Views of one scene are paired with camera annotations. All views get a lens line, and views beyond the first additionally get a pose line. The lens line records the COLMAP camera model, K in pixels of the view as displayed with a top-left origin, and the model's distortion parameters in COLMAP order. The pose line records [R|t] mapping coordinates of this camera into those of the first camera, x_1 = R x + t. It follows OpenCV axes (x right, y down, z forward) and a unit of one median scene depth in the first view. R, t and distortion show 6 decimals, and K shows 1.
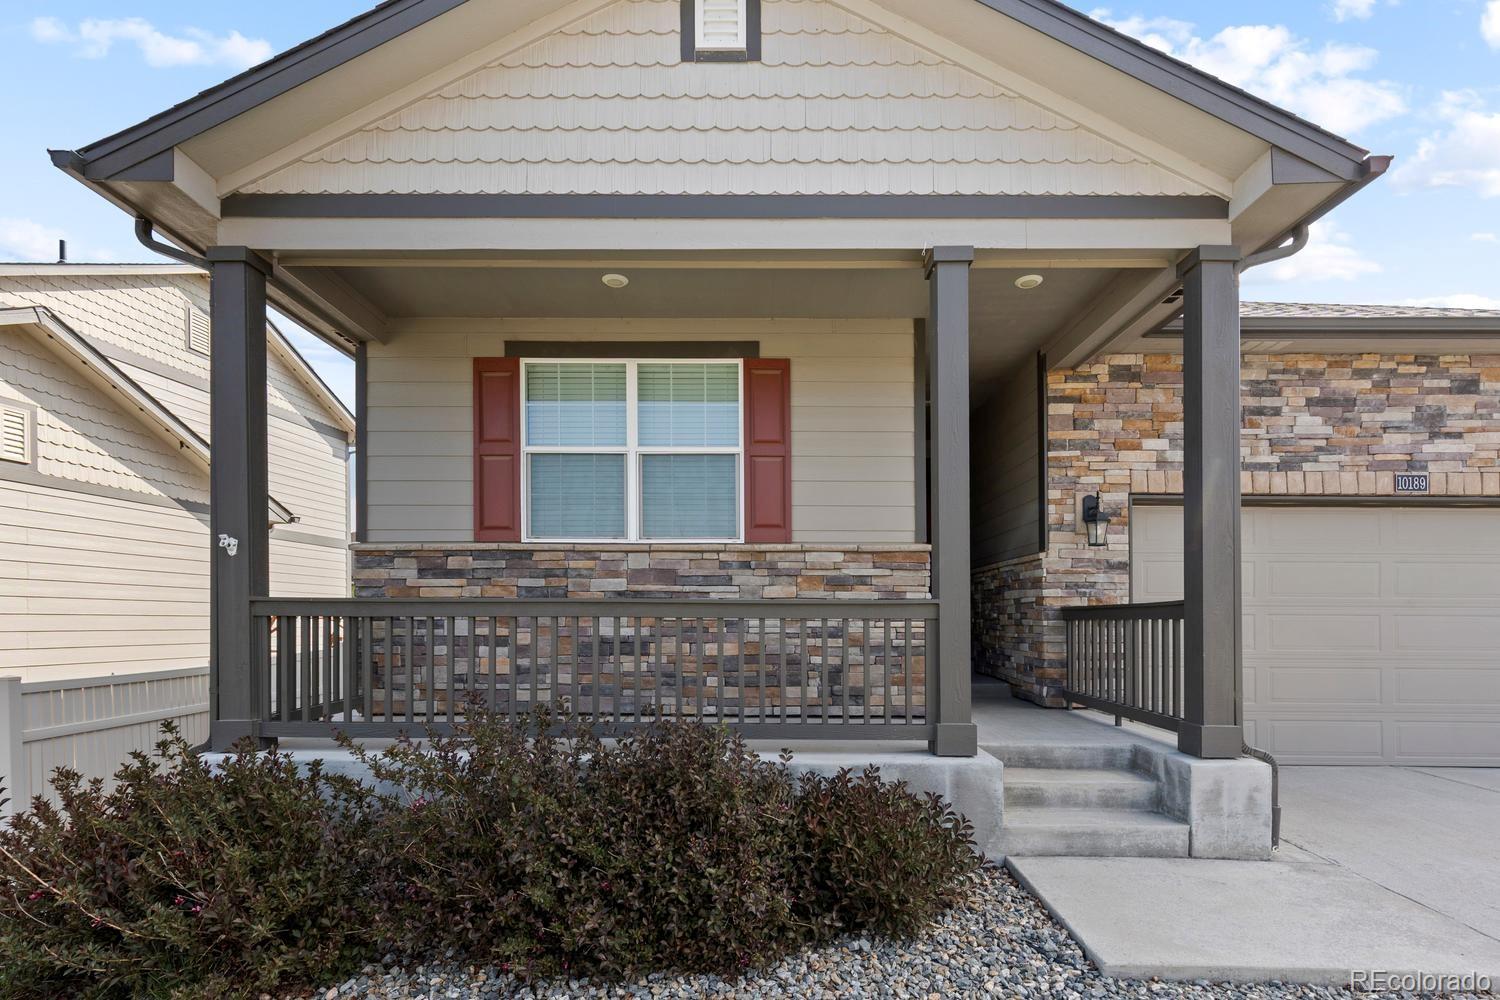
lens RADIAL K [[652.6, 0, 753.1], [0, 652.6, 532.1], [0, 0, 1]] dist [0.002751, 0.000167]
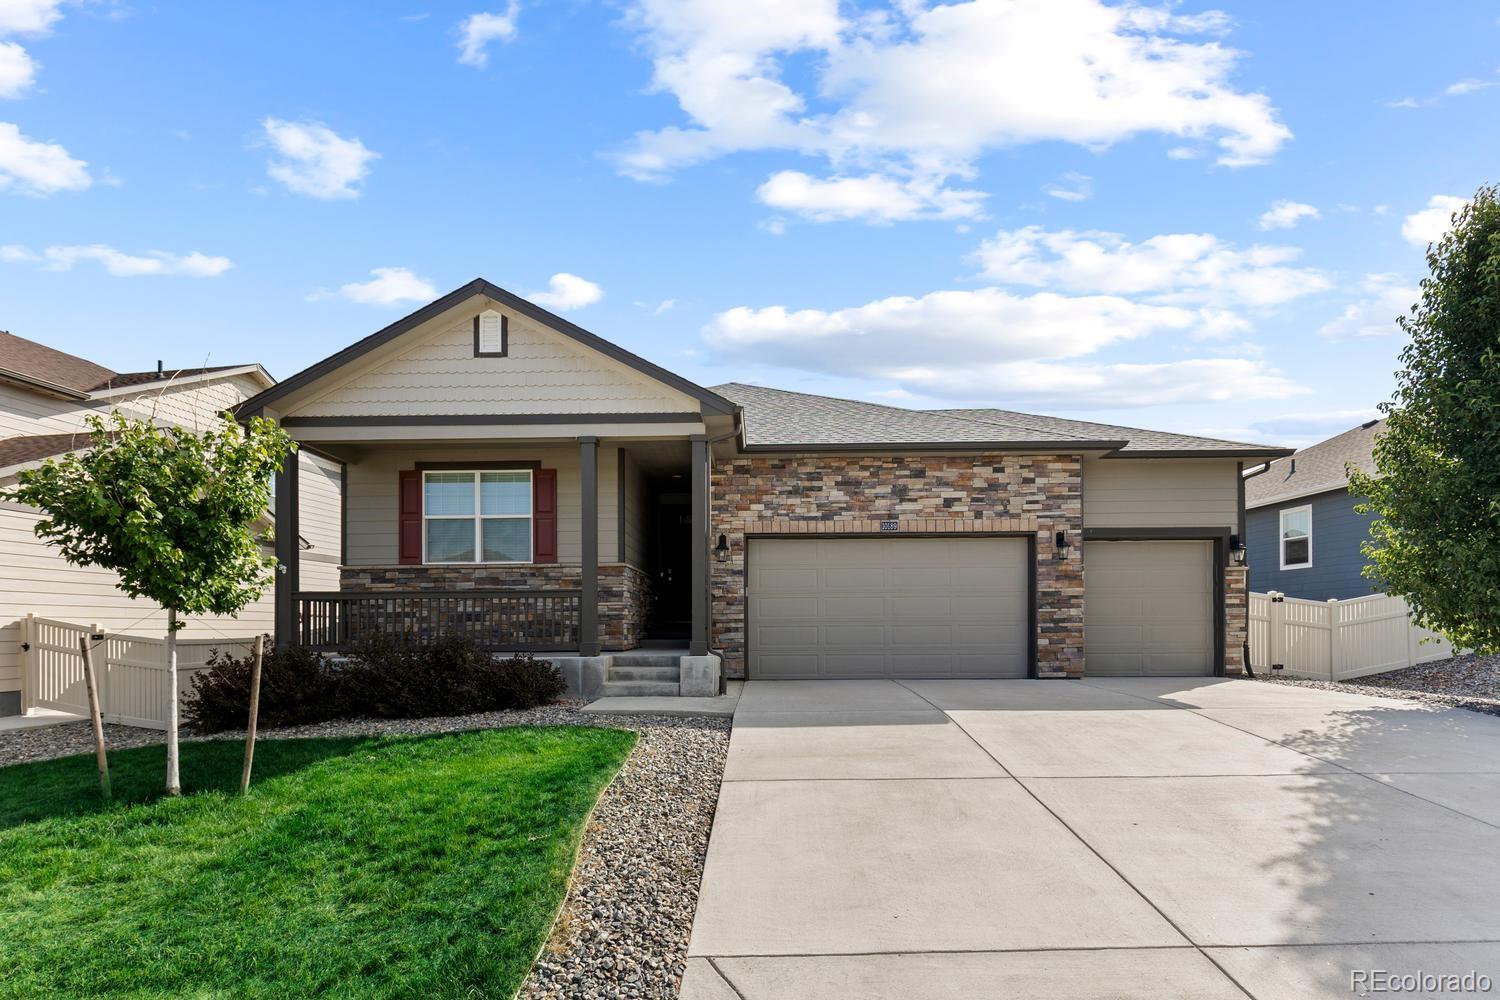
lens RADIAL K [[679.9, 0, 750.8], [0, 679.9, 517.0], [0, 0, 1]] dist [0.000431, -0.000519]
pose [[0.999150, -0.016562, -0.037760, 0.706363], [0.015379, 0.999389, -0.031399, -0.047299], [0.038257, 0.030791, 0.998793, -1.003431]]
